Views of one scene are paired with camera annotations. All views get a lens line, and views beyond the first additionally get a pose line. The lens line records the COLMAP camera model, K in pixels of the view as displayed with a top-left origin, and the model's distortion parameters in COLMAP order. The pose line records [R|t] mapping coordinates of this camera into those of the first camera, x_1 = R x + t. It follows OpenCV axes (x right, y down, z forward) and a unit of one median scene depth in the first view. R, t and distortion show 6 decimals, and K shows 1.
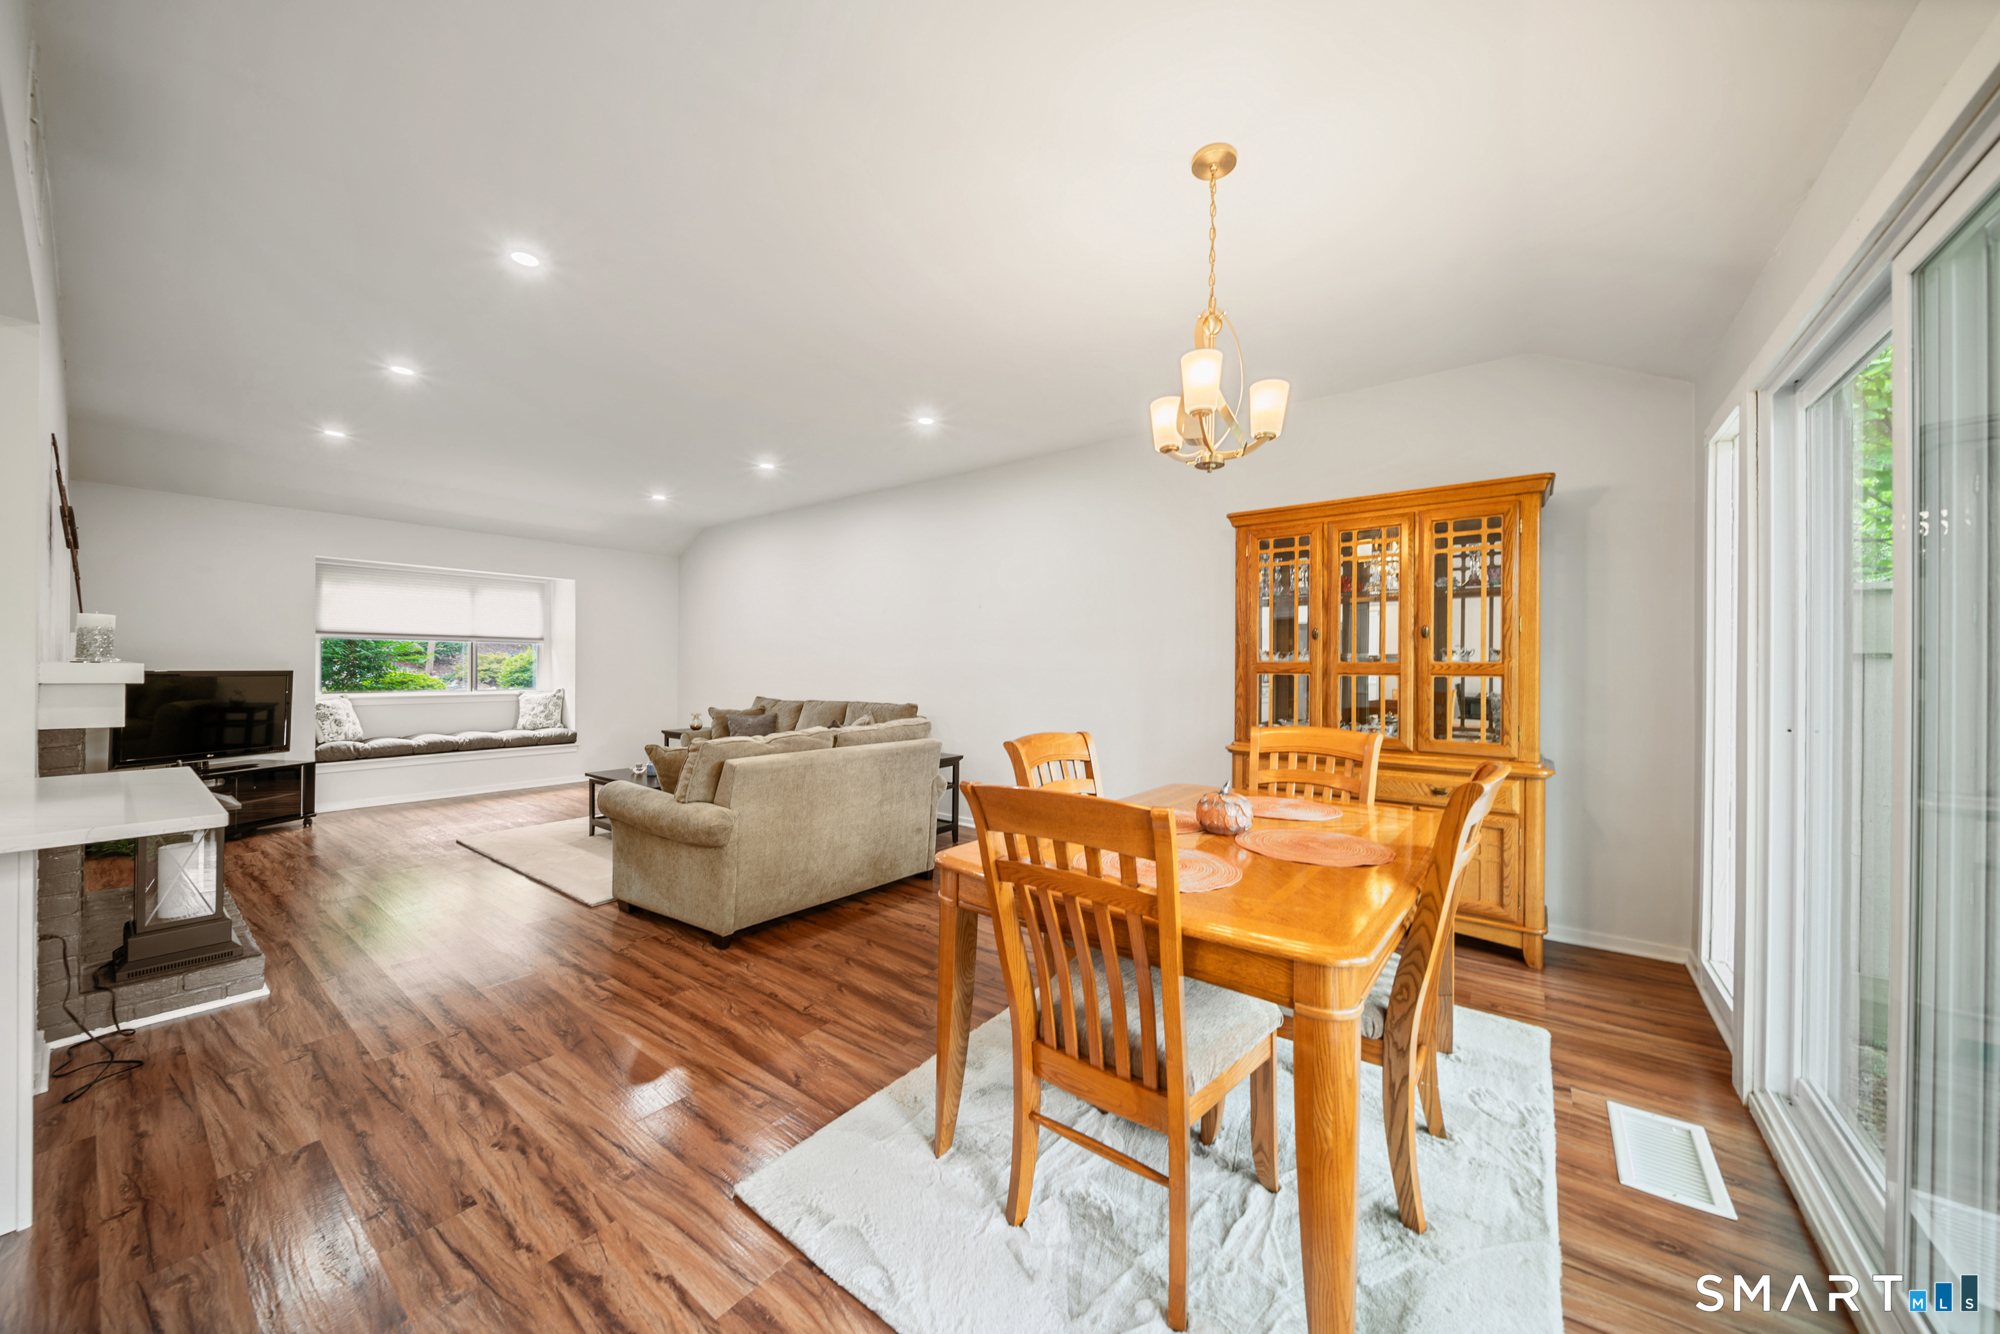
lens RADIAL K [[701.5, 0, 1000.0], [0, 701.5, 667.0], [0, 0, 1]] dist [-0.001677, -0.000102]
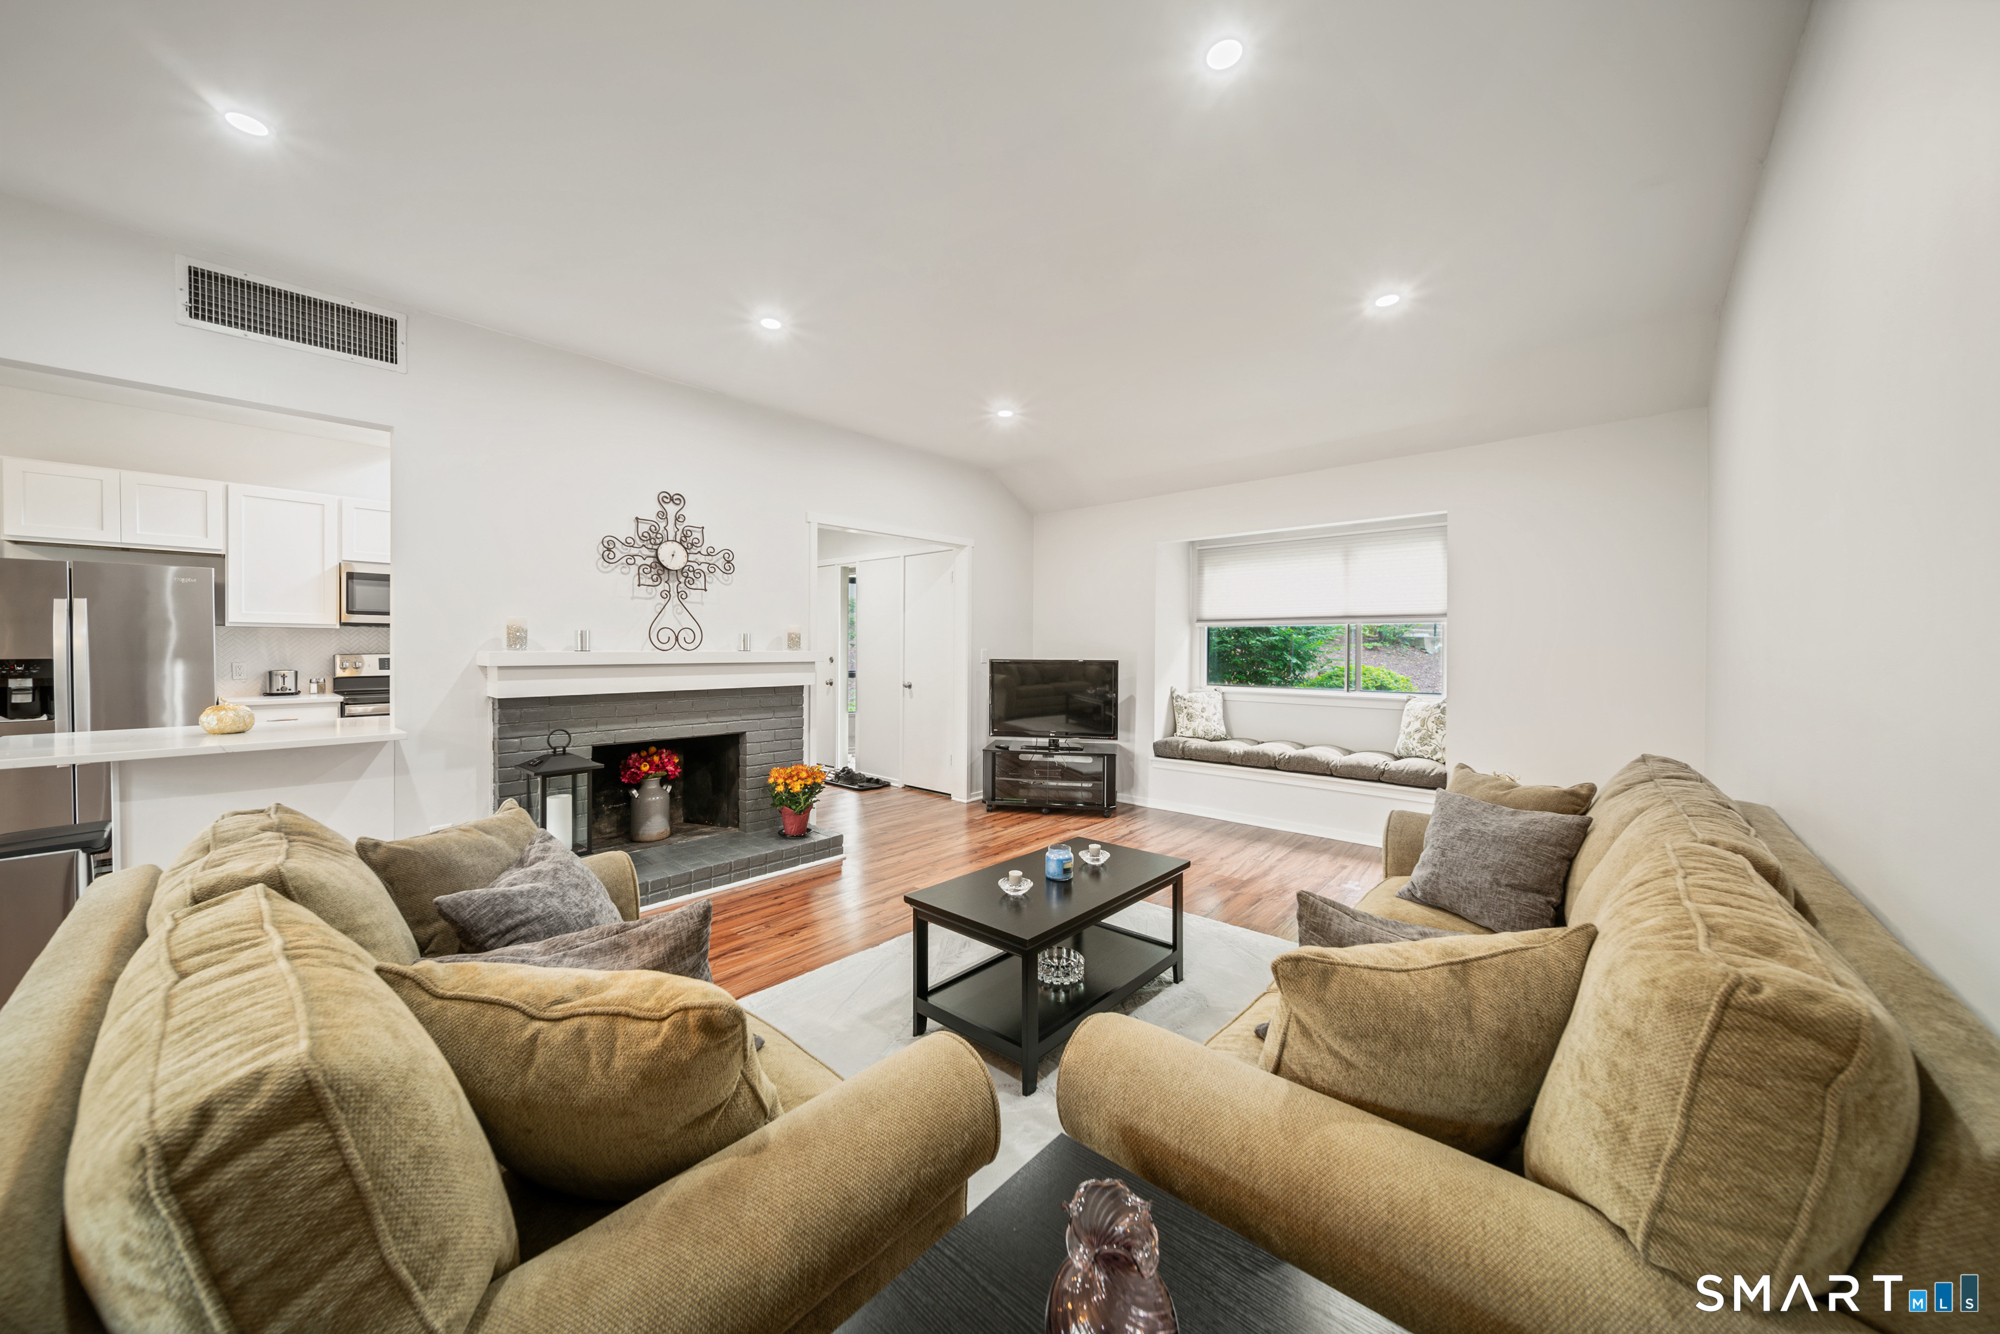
lens RADIAL K [[701.5, 0, 1000.0], [0, 701.5, 667.0], [0, 0, 1]] dist [-0.001677, -0.000102]
pose [[-0.087593, 0.019152, -0.995972, 0.007683], [-0.007077, 0.999778, 0.019847, -0.003816], [0.996131, 0.008787, -0.087438, 0.799850]]
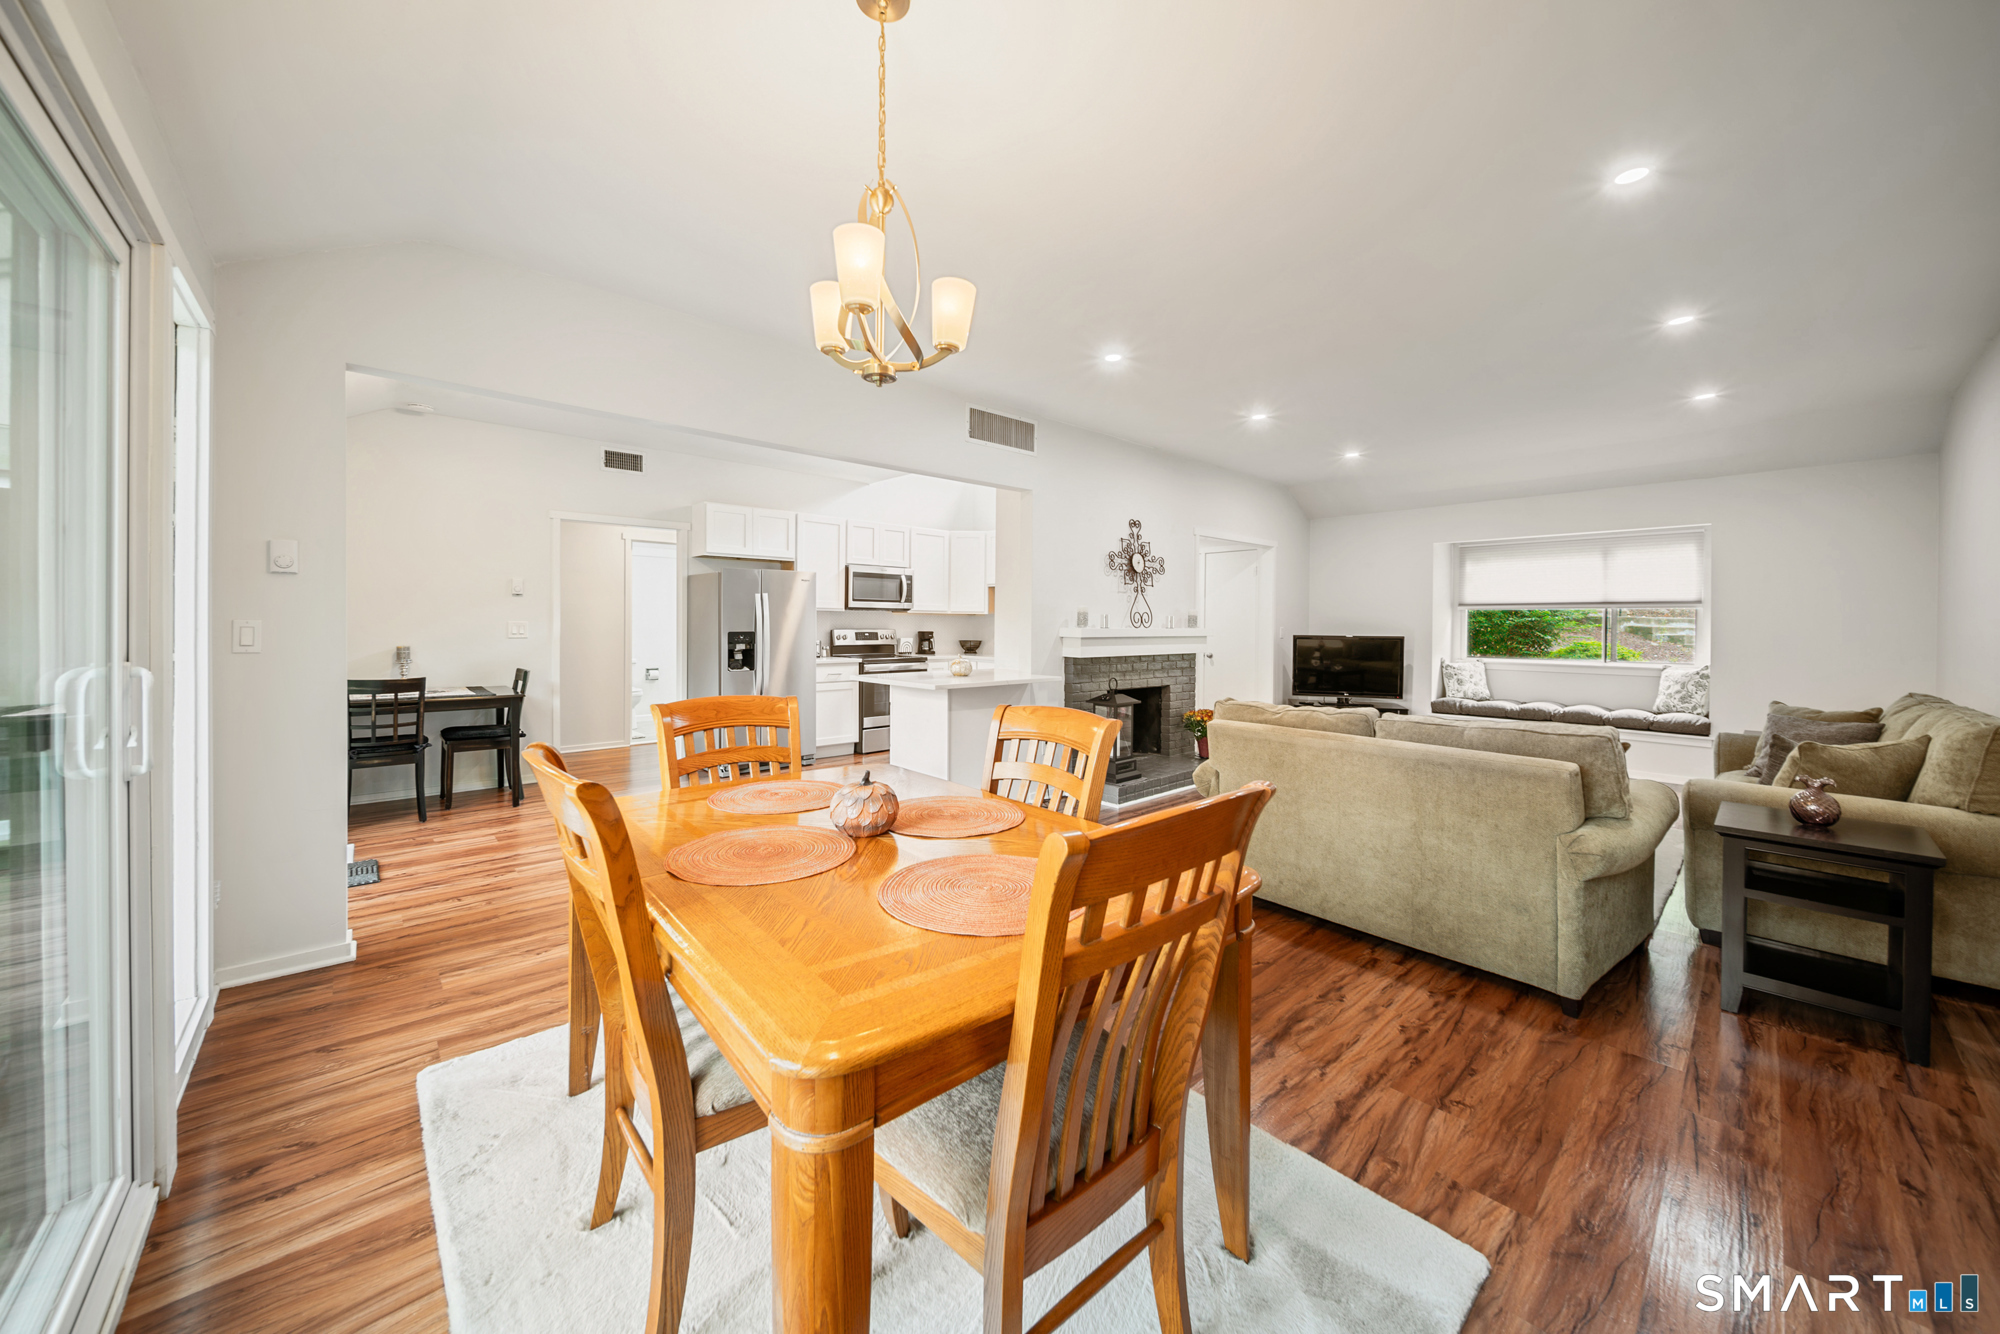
lens RADIAL K [[720.9, 0, 993.5], [0, 720.9, 639.9], [0, 0, 1]] dist [-0.000365, -0.000211]
pose [[-0.191641, 0.011193, -0.981401, 0.373105], [-0.011013, 0.999847, 0.013554, 0.001343], [0.981403, 0.013406, -0.191488, 0.447493]]
